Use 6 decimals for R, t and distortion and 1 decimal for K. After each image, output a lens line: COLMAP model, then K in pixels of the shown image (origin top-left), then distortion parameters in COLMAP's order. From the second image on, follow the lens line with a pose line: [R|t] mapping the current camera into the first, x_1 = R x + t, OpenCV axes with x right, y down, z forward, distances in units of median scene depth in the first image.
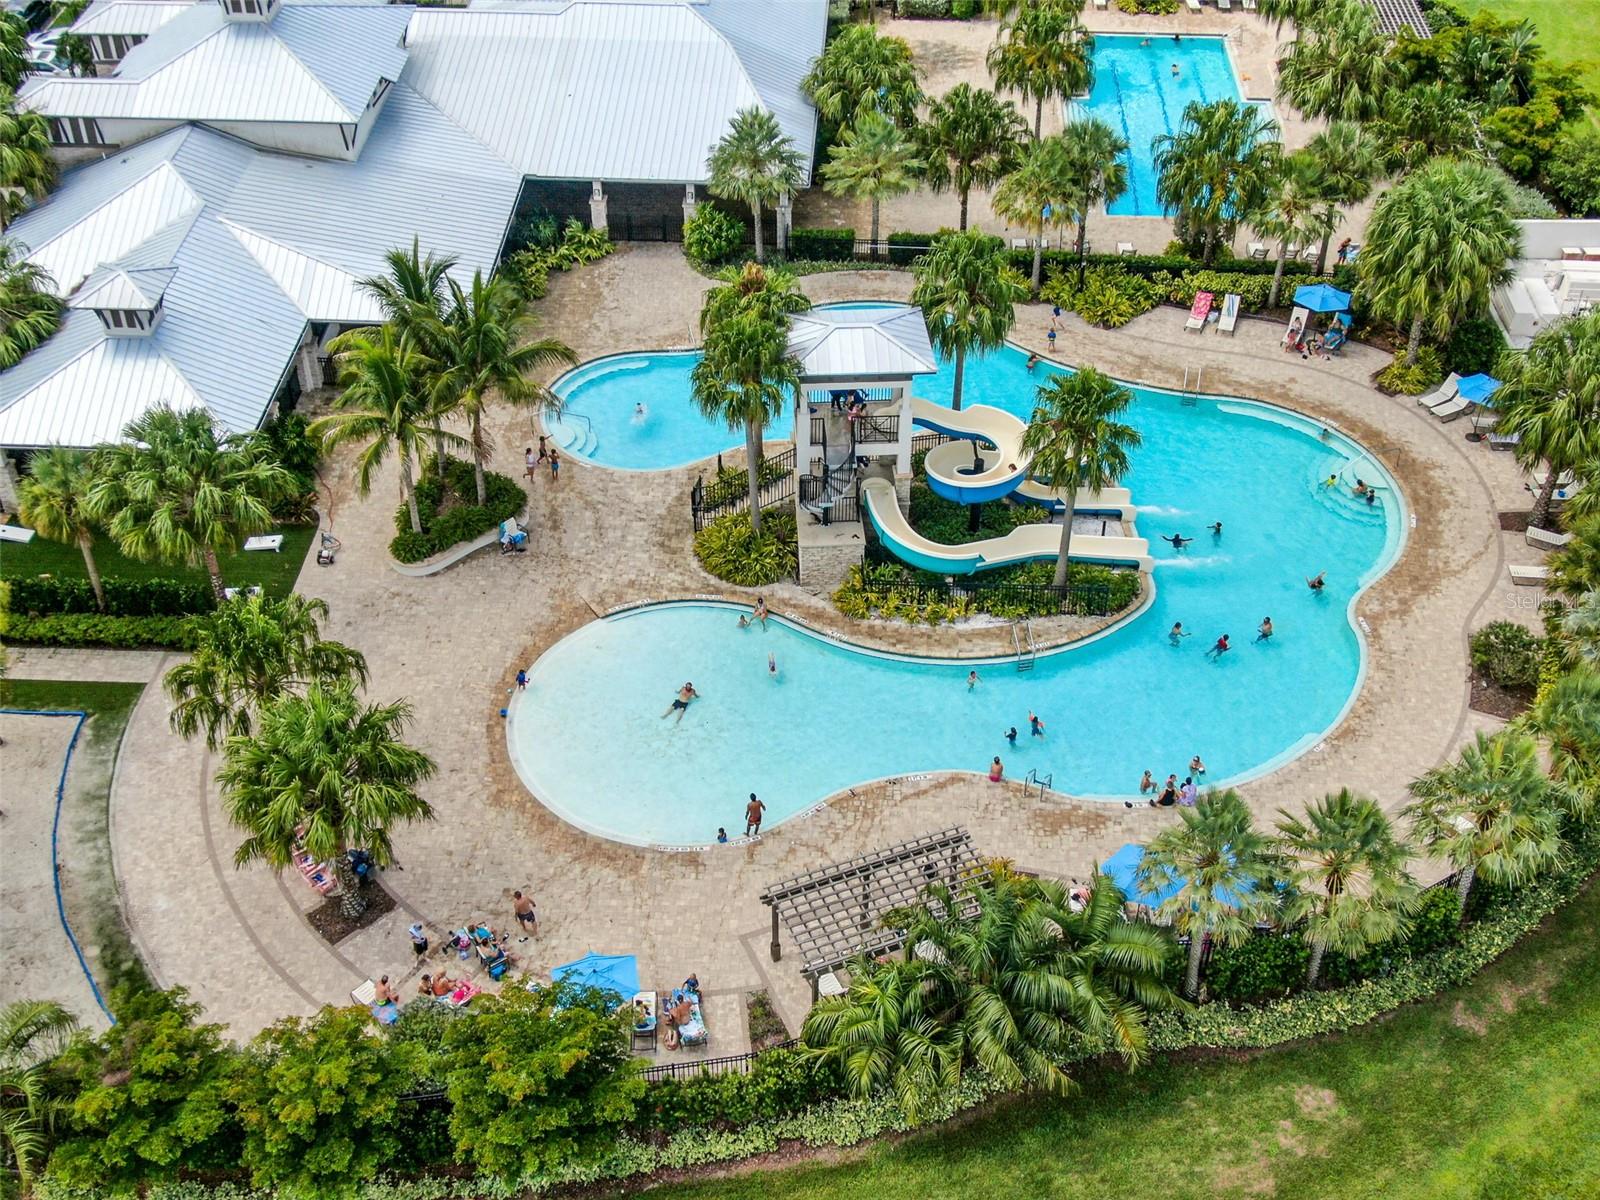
lens RADIAL K [[1912.9, 0, 795.9], [0, 1912.9, 605.1], [0, 0, 1]] dist [0.011984, 0.000000]
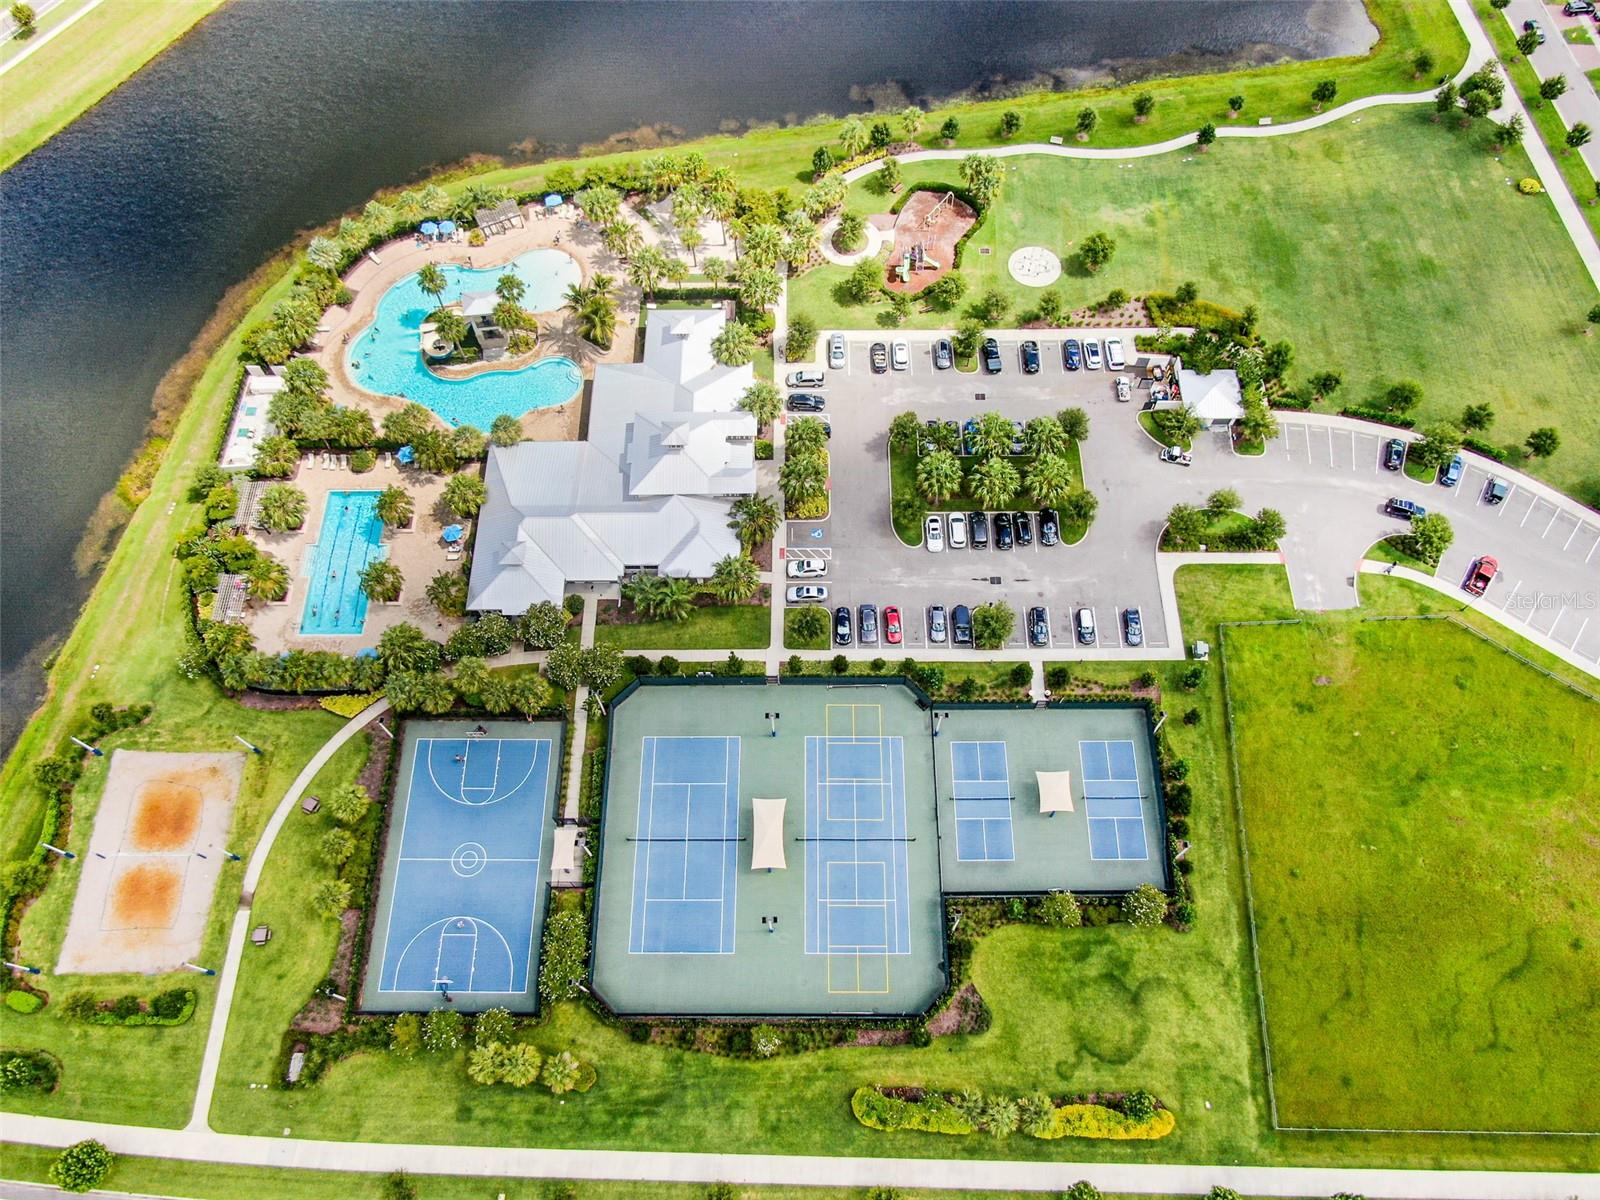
lens RADIAL K [[1151.7, 0, 799.1], [0, 1151.7, 594.1], [0, 0, 1]] dist [-0.015091, 0.006976]
pose [[-0.998525, 0.050770, -0.019242, -0.528603], [-0.030343, -0.227937, 0.973203, -2.528314], [0.045023, 0.972351, 0.229142, 1.062646]]
